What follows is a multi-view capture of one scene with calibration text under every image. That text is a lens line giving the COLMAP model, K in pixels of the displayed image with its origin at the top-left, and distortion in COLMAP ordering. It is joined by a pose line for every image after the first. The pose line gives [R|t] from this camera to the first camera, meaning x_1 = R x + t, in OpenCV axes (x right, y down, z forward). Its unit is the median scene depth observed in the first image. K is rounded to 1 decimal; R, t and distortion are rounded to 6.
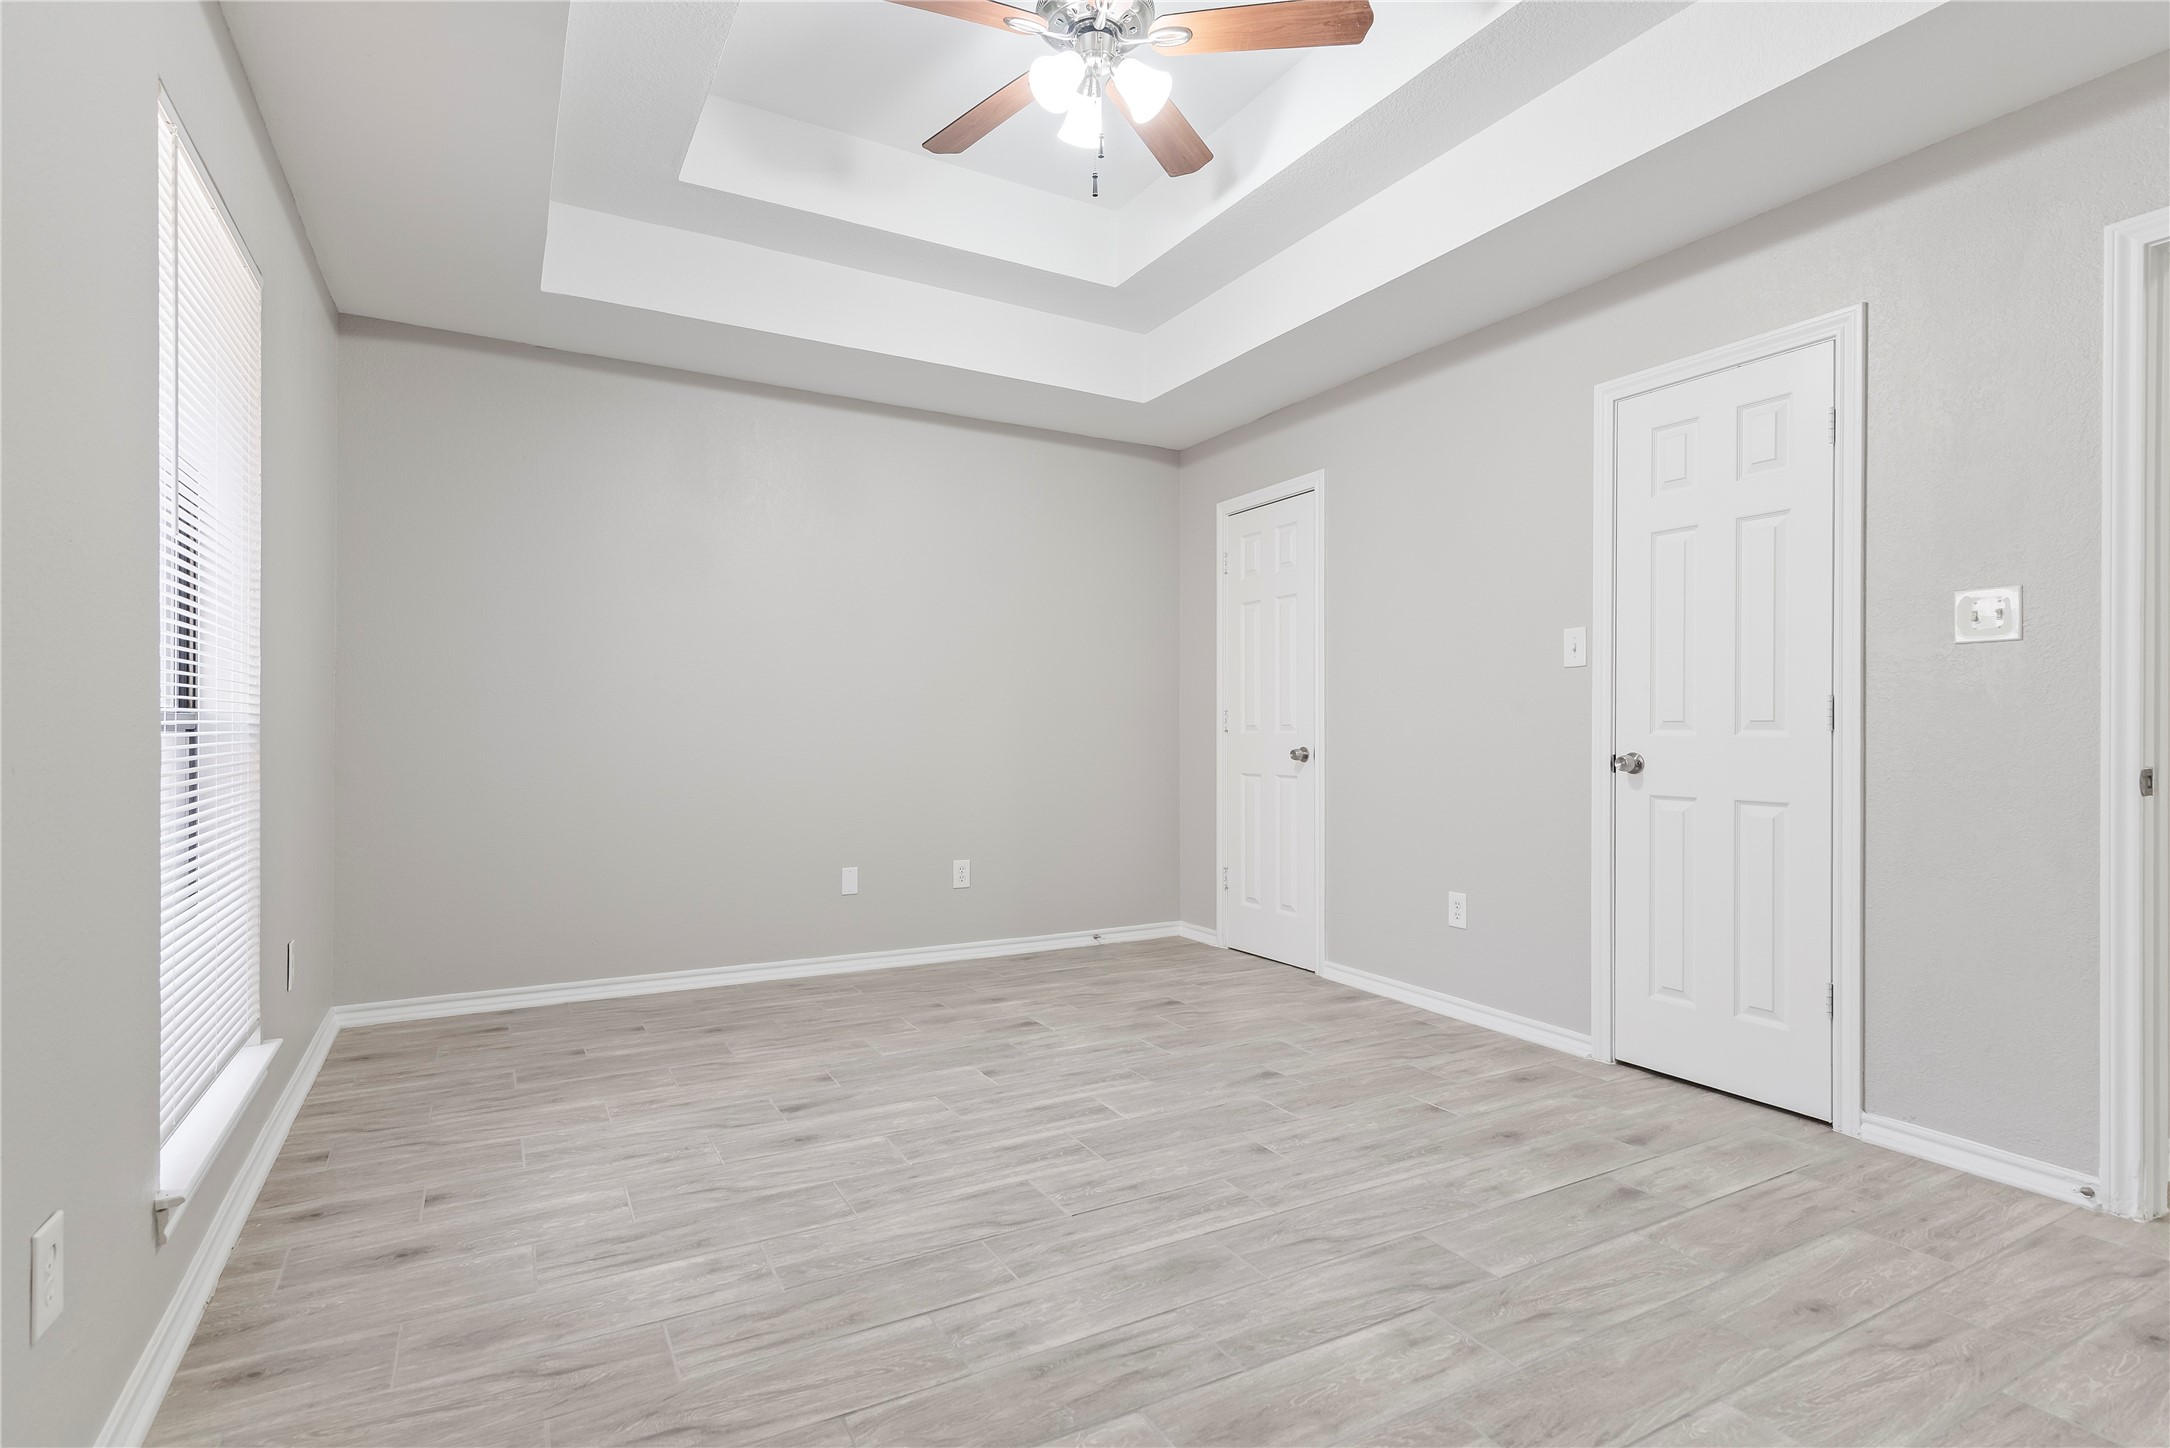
lens RADIAL K [[1059.5, 0, 1088.9], [0, 1059.5, 740.9], [0, 0, 1]] dist [0.013726, -0.000143]
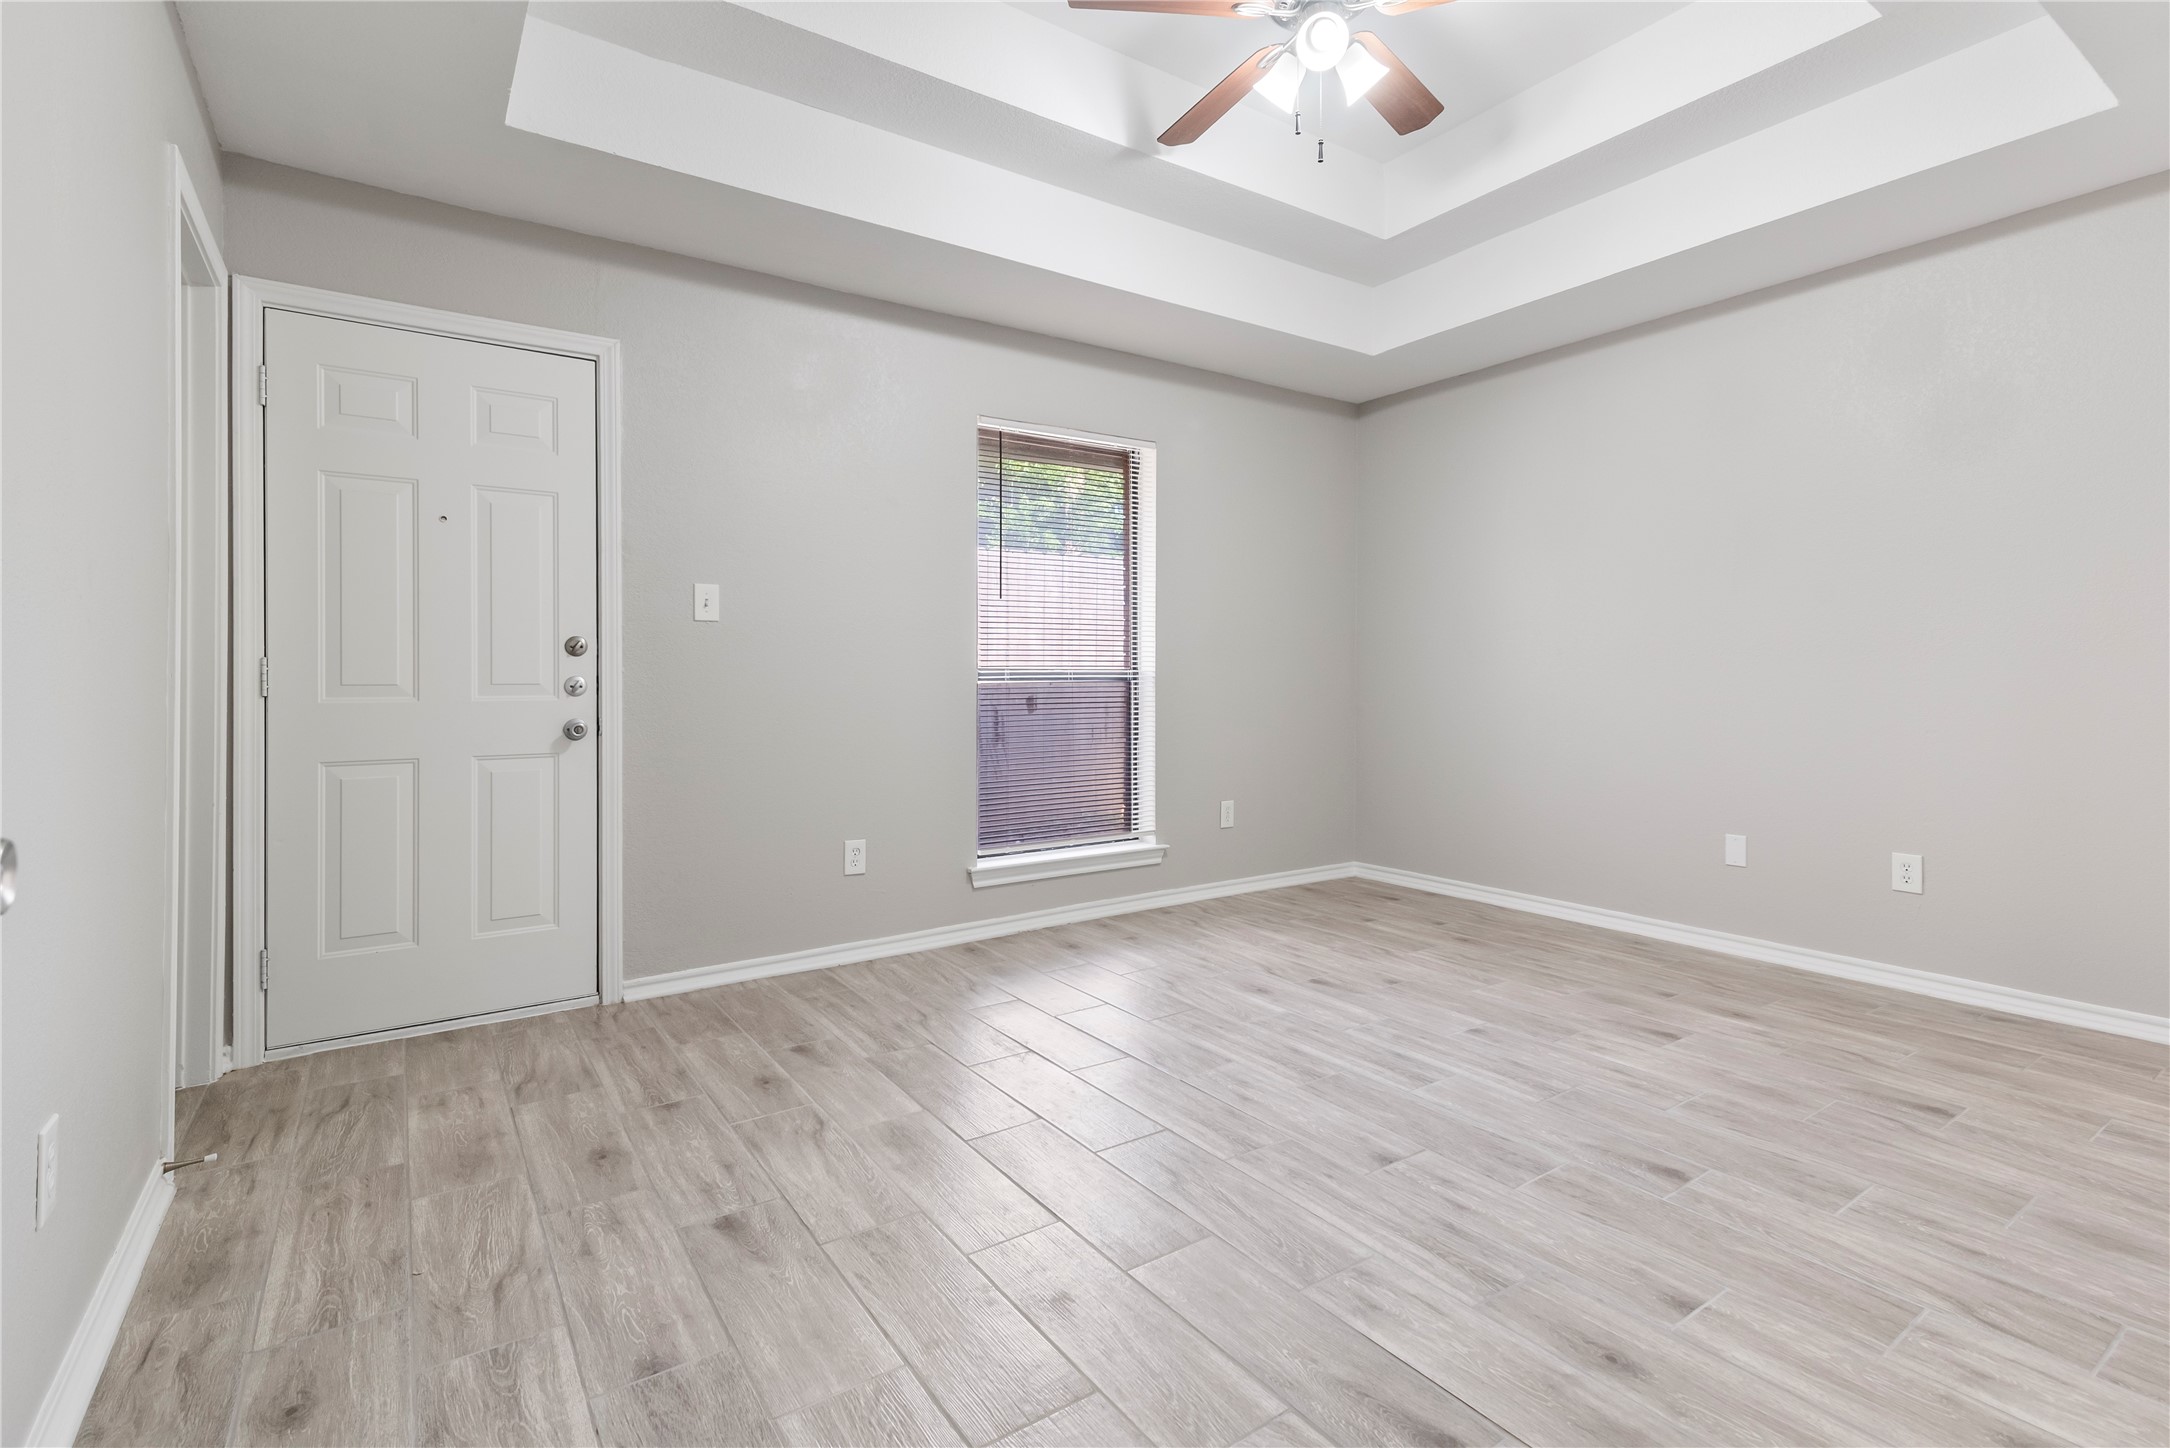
lens RADIAL K [[1001.3, 0, 1079.1], [0, 1001.3, 680.9], [0, 0, 1]] dist [0.012387, -0.000433]
pose [[0.087862, -0.004311, -0.996123, 0.835223], [-0.007863, 0.999956, -0.005022, 0.002003], [0.996102, 0.008274, 0.087824, 0.591717]]
